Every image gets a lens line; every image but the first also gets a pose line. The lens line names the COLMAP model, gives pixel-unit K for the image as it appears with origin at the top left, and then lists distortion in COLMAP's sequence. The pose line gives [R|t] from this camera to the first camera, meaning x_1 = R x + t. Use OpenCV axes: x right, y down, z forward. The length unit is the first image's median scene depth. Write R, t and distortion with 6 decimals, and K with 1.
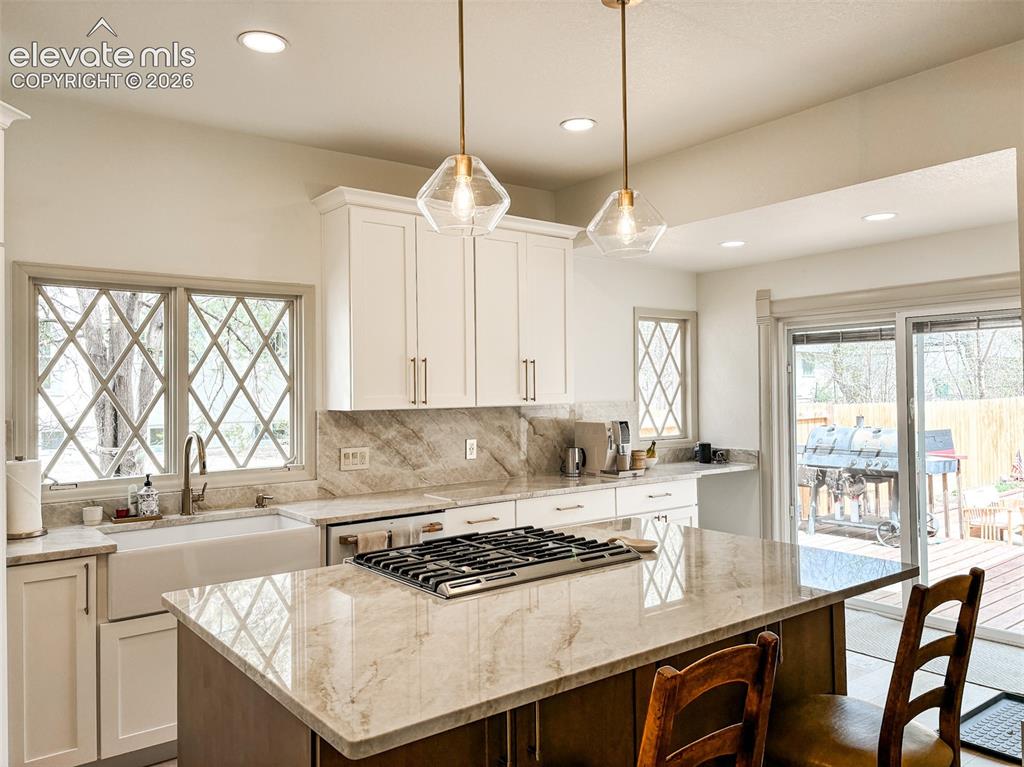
lens RADIAL K [[767.5, 0, 515.9], [0, 767.5, 375.5], [0, 0, 1]] dist [0.030047, -0.015035]
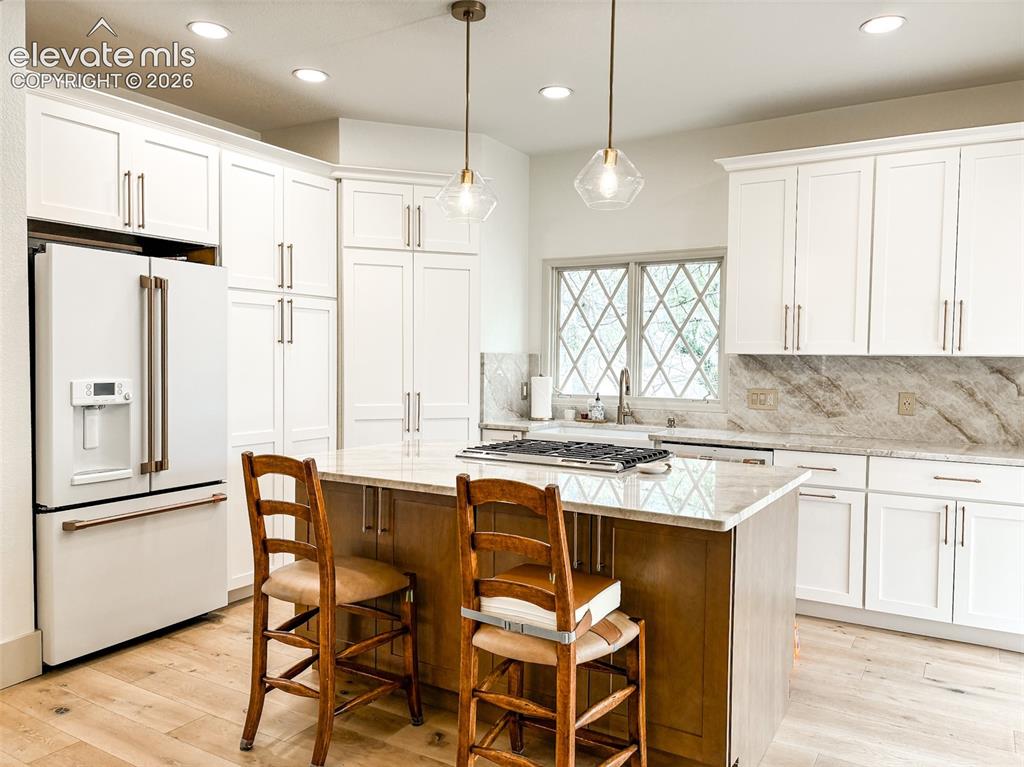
lens RADIAL K [[767.5, 0, 514.4], [0, 767.5, 393.1], [0, 0, 1]] dist [0.030047, -0.015035]
pose [[0.363174, 0.065848, -0.929392, 0.692564], [0.003188, 0.997406, 0.071913, 0.017672], [0.931716, -0.029080, 0.362022, 0.259658]]
